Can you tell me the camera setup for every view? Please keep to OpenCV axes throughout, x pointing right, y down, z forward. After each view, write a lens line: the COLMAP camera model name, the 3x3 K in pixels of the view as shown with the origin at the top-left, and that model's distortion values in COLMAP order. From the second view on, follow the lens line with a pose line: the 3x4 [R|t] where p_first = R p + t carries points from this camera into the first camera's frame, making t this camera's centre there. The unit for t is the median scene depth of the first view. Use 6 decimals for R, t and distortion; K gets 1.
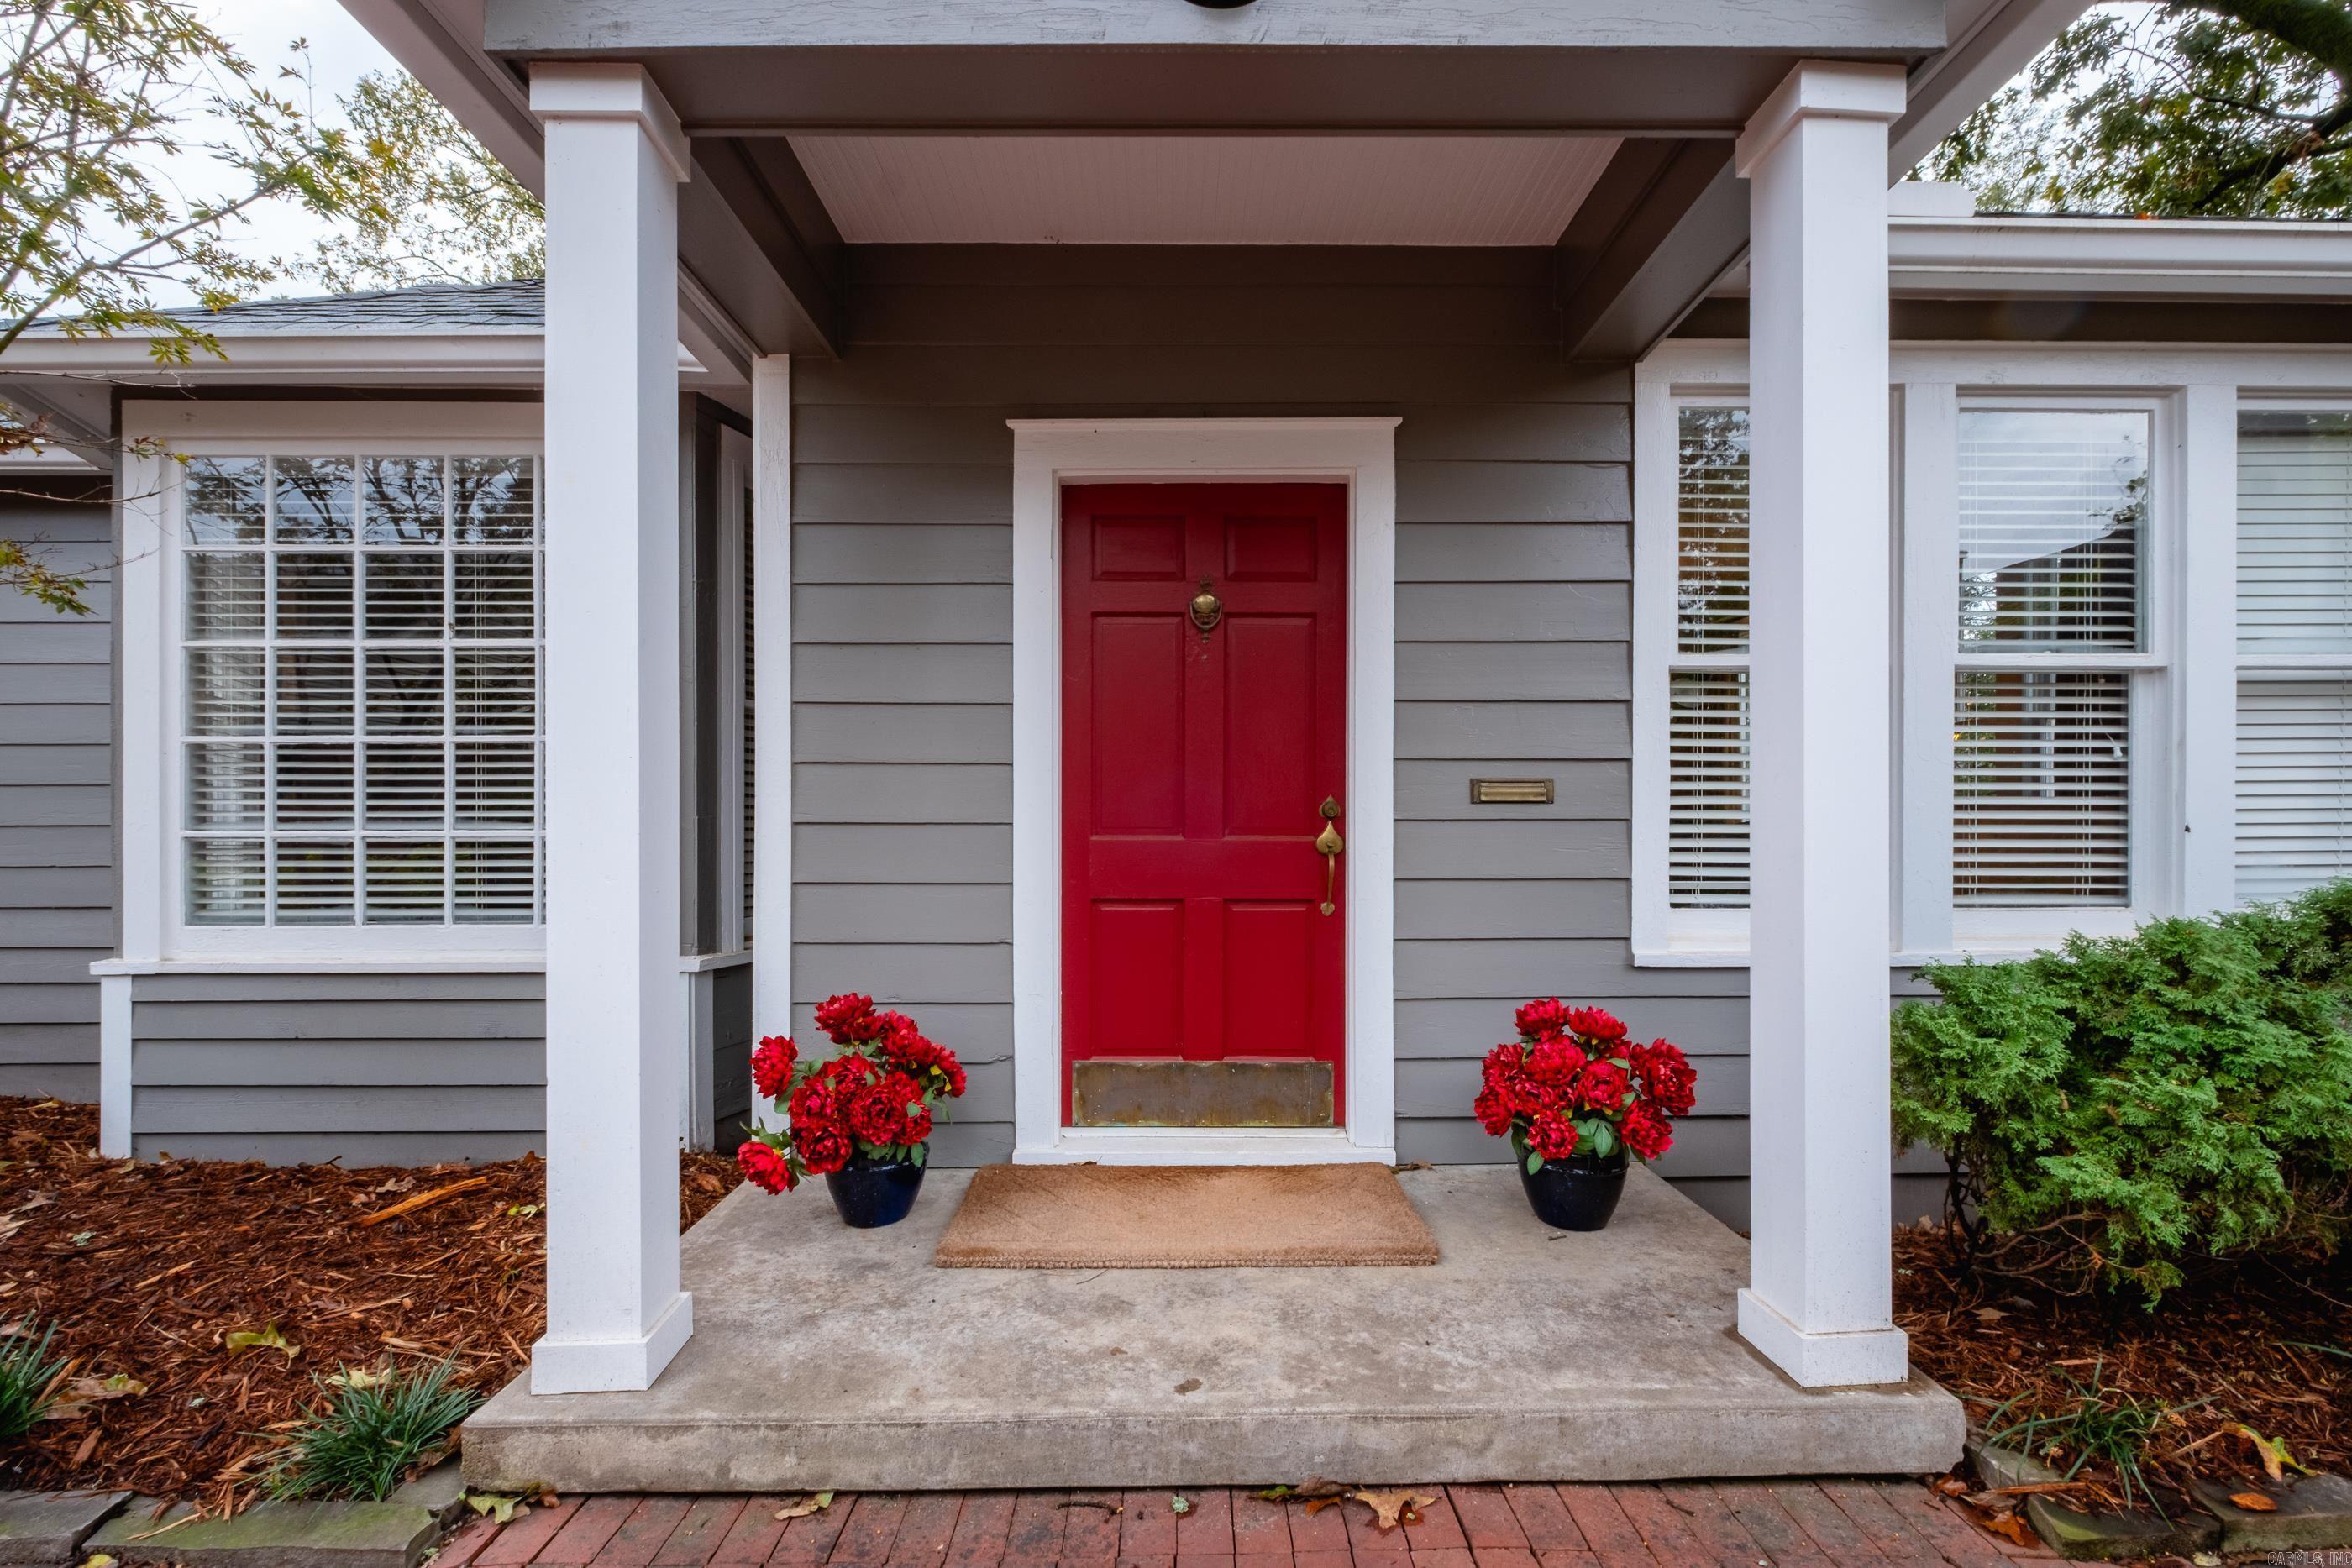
lens RADIAL K [[1021.3, 0, 1187.6], [0, 1021.3, 834.9], [0, 0, 1]] dist [0.003630, 0.000174]
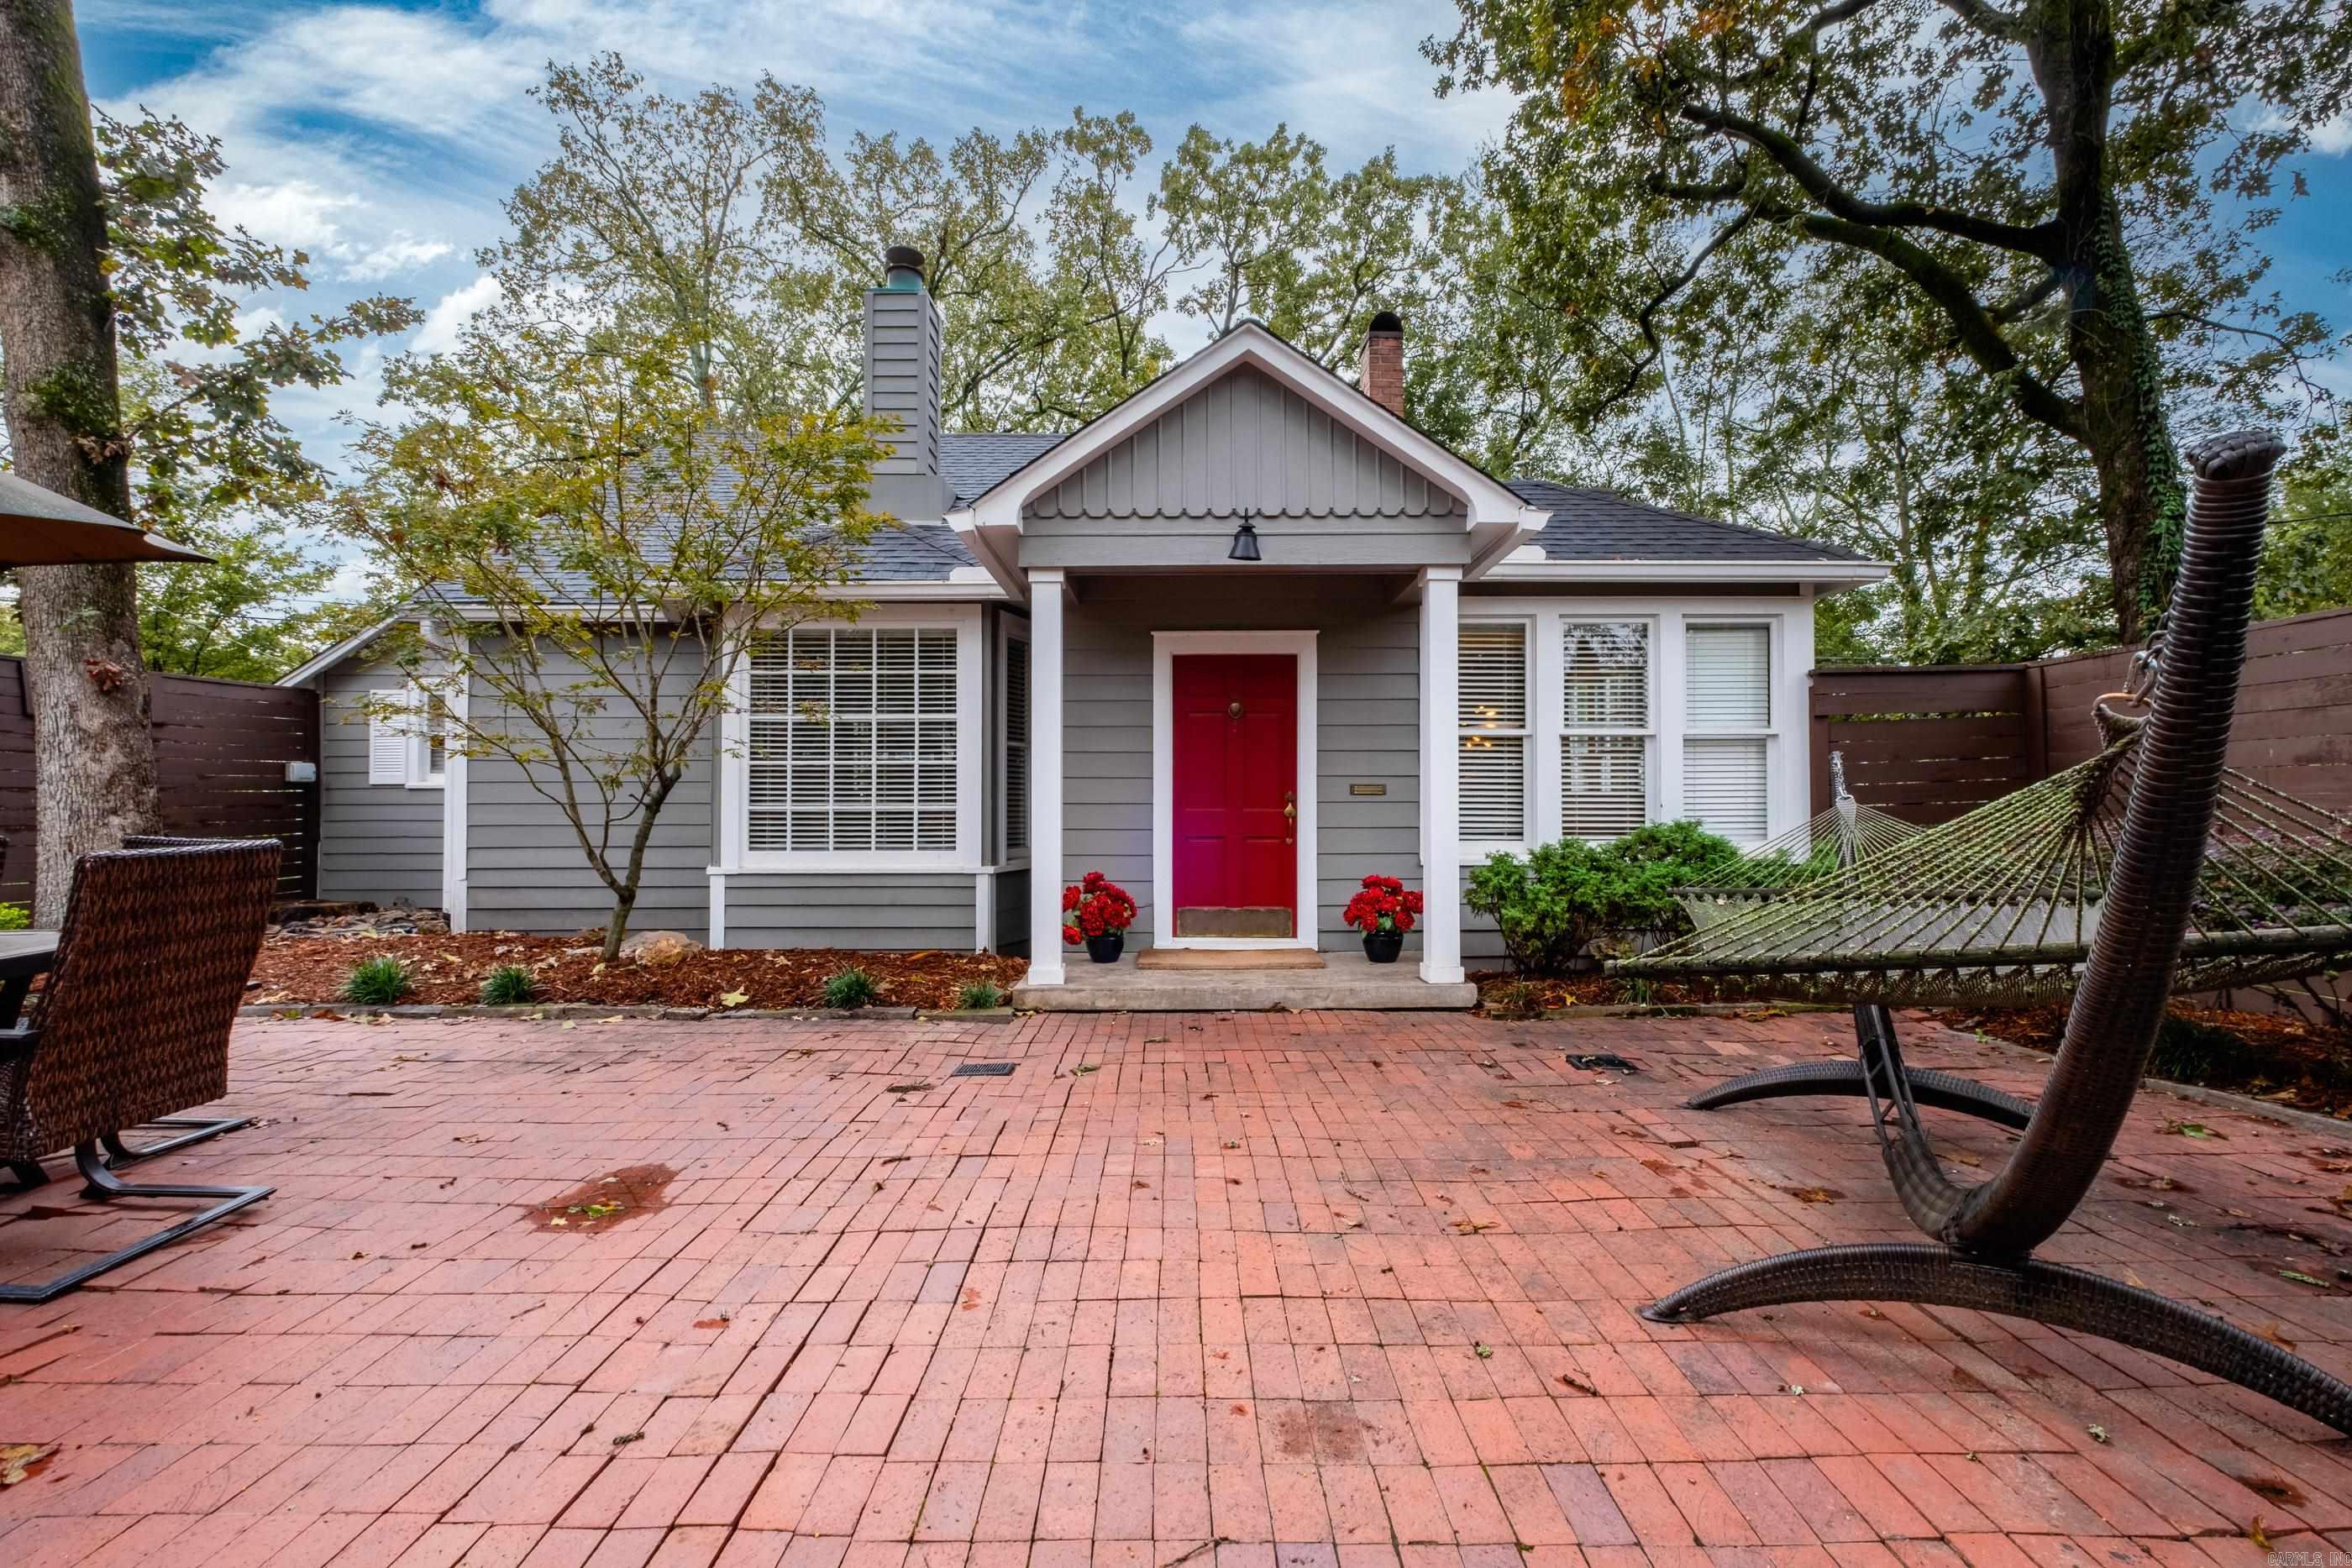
lens RADIAL K [[1050.0, 0, 1186.0], [0, 1050.0, 783.0], [0, 0, 1]] dist [0.002811, -0.002787]
pose [[0.999976, -0.000184, -0.006993, -0.078264], [0.000021, 0.999730, -0.023257, -0.002287], [0.006995, 0.023257, 0.999705, -1.376591]]
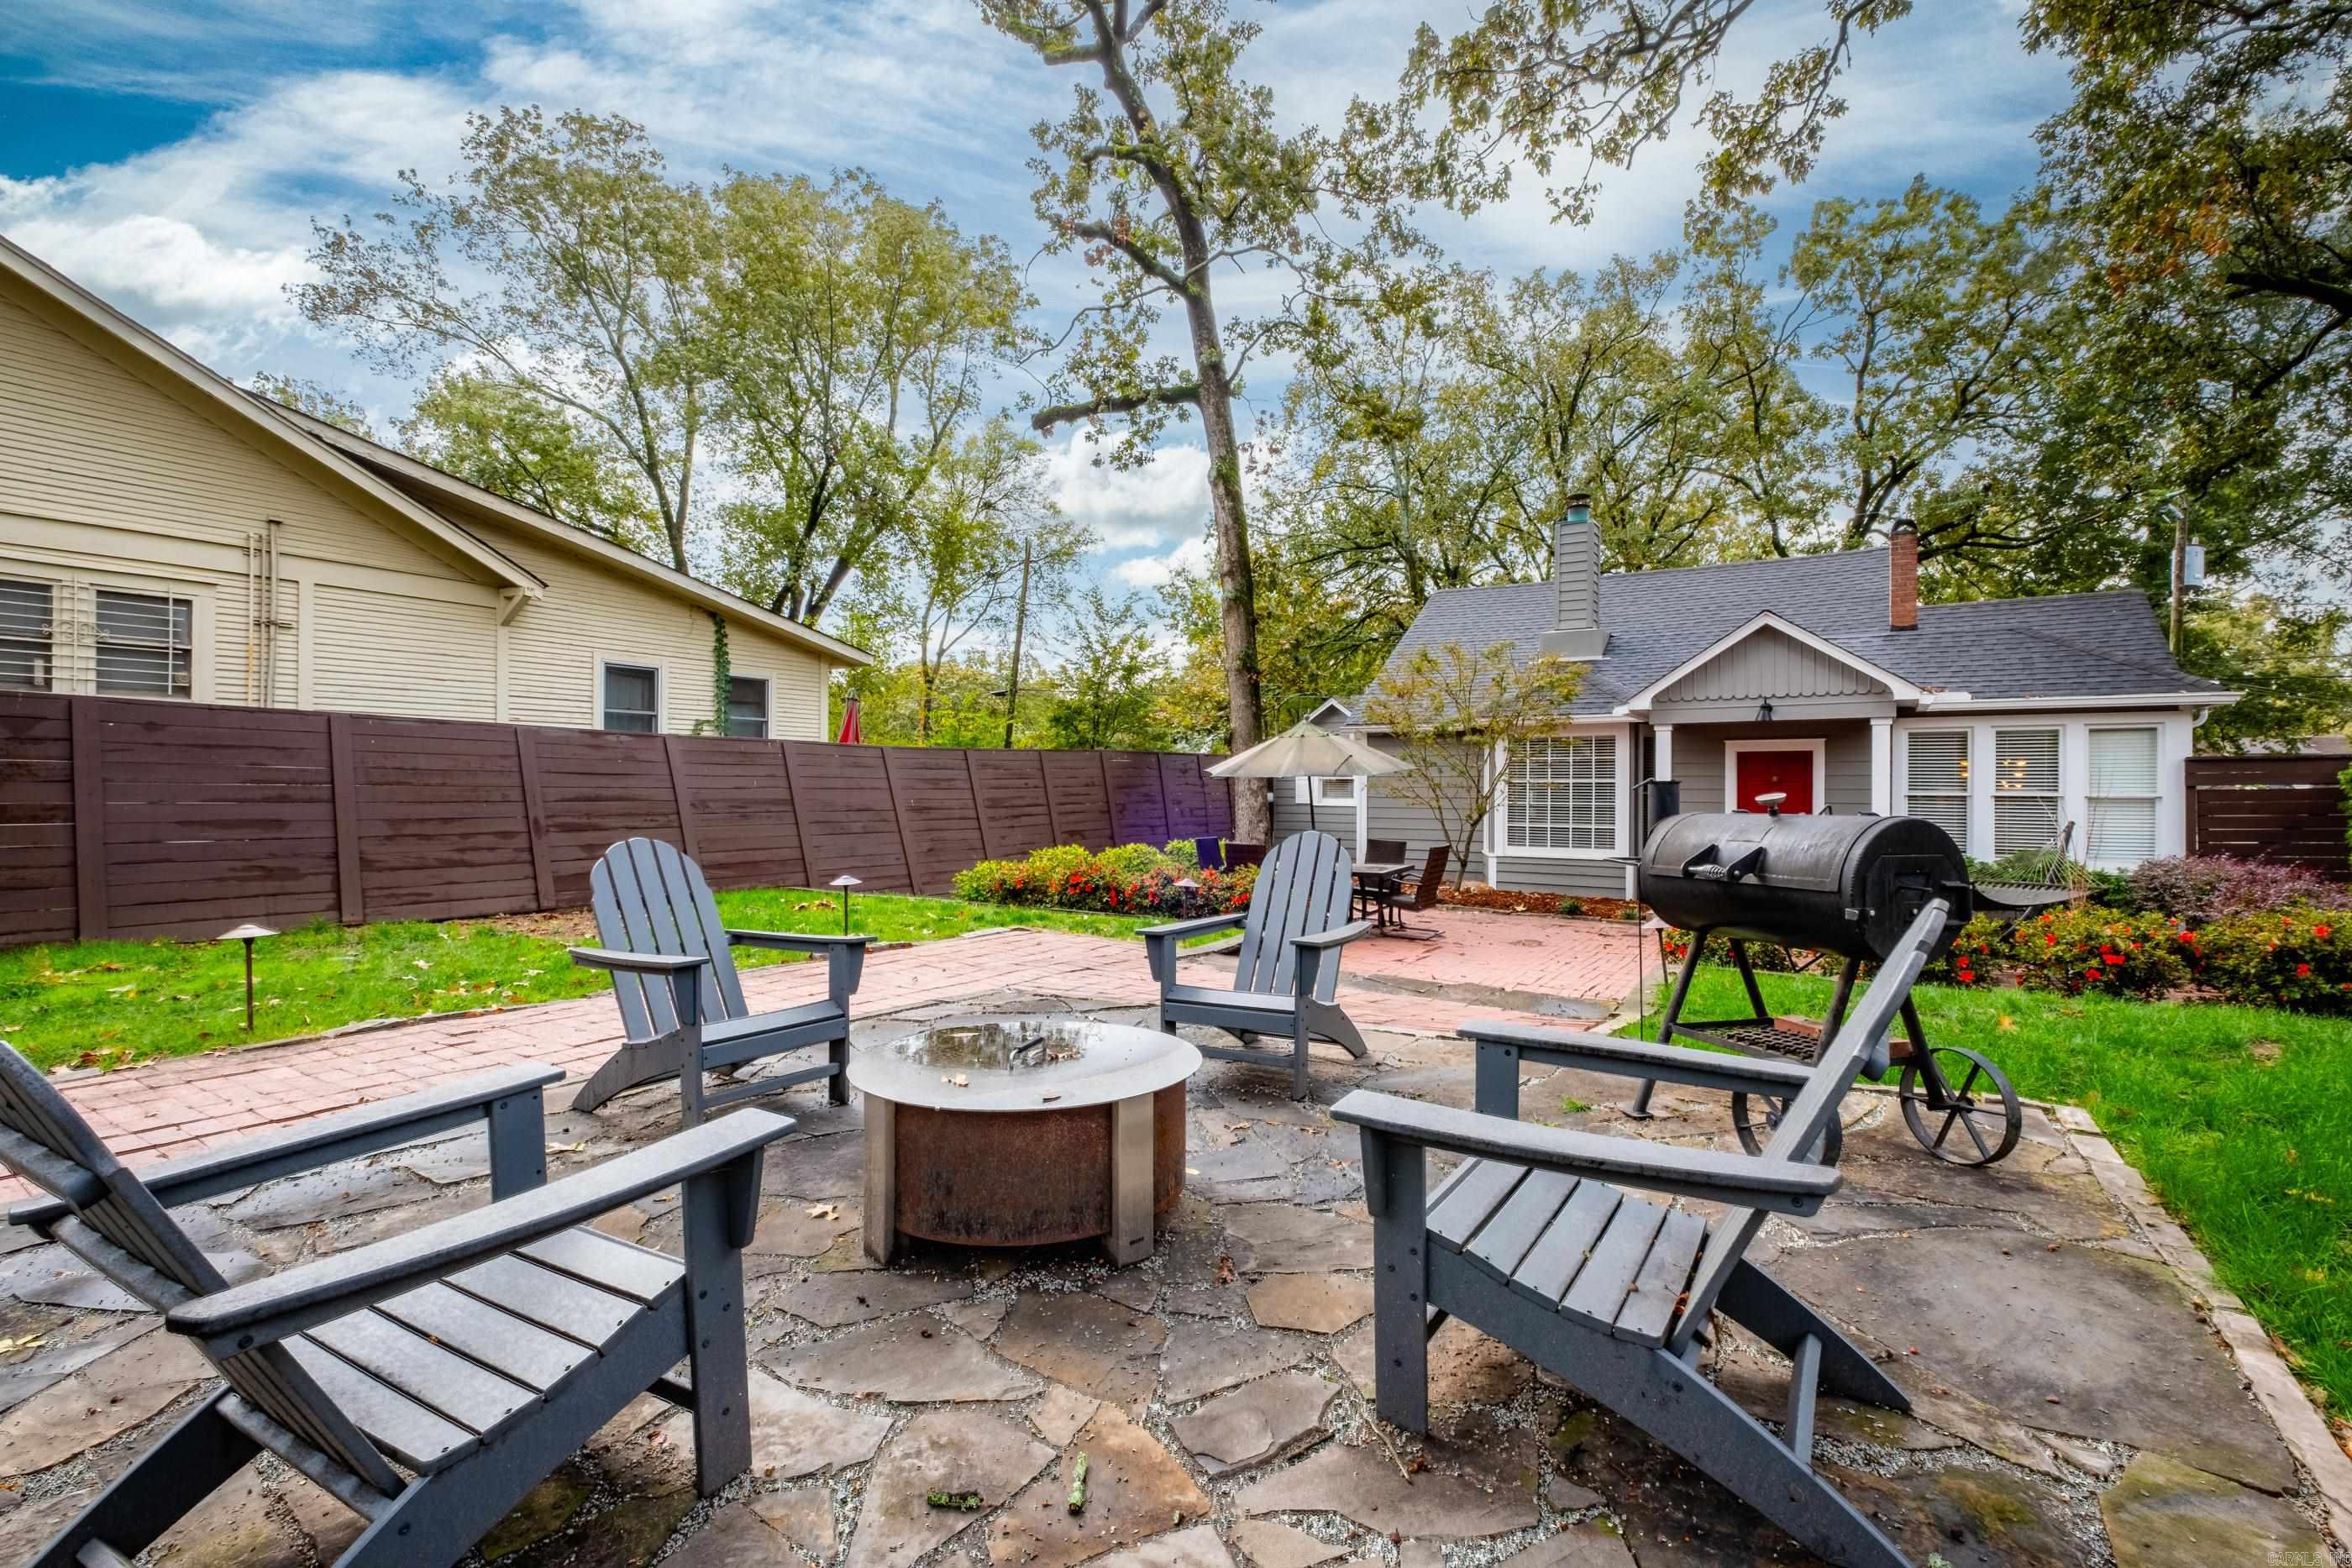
lens RADIAL K [[1057.5, 0, 1164.9], [0, 1057.5, 794.5], [0, 0, 1]] dist [-0.001275, -0.000318]
pose [[0.826138, 0.008508, -0.563403, 0.414781], [-0.007548, 0.999963, 0.004032, -0.164091], [0.563417, 0.000921, 0.826172, -4.221474]]
